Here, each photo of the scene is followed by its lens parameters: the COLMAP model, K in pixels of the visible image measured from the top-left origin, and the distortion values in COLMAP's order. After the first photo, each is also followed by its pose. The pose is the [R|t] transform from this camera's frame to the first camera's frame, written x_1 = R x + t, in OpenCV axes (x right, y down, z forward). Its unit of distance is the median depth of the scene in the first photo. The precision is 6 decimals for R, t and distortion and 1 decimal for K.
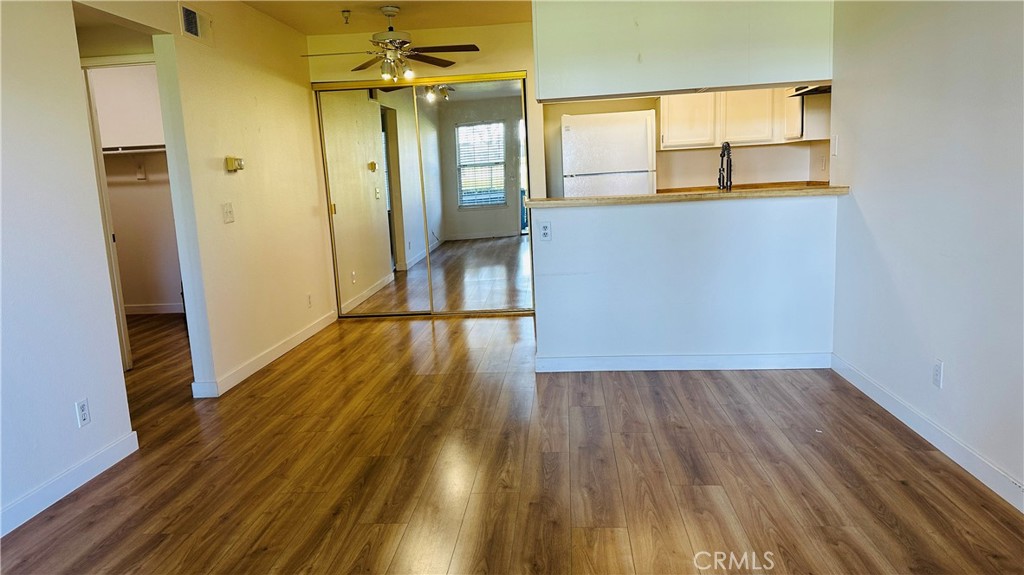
lens RADIAL K [[714.8, 0, 516.5], [0, 714.8, 290.7], [0, 0, 1]] dist [0.008633, -0.012752]
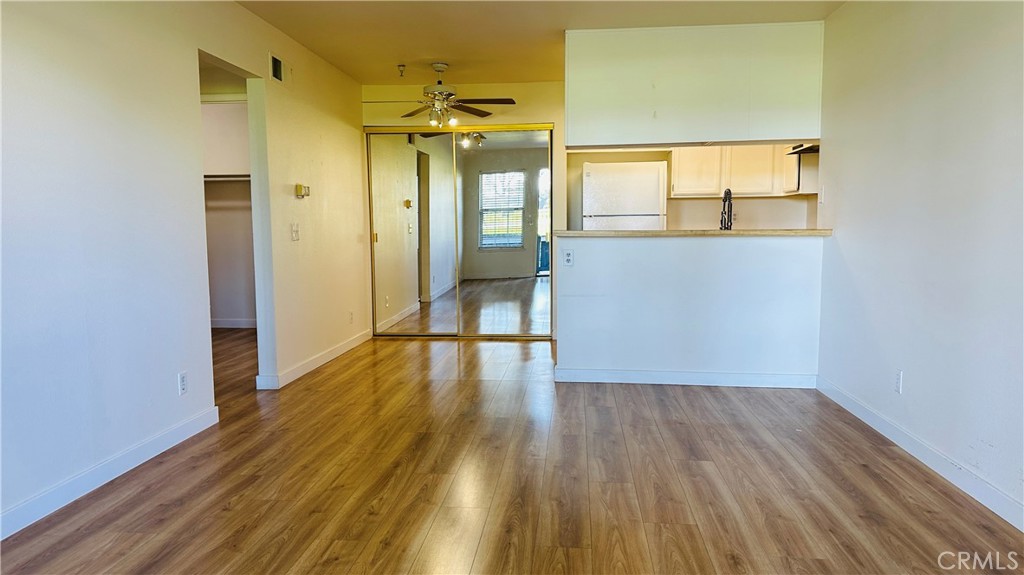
lens RADIAL K [[714.8, 0, 509.2], [0, 714.8, 286.9], [0, 0, 1]] dist [0.008633, -0.012752]
pose [[0.998780, 0.044087, -0.022251, -0.027920], [-0.045666, 0.996038, -0.076312, 0.055690], [0.018799, 0.077235, 0.996836, -0.150231]]
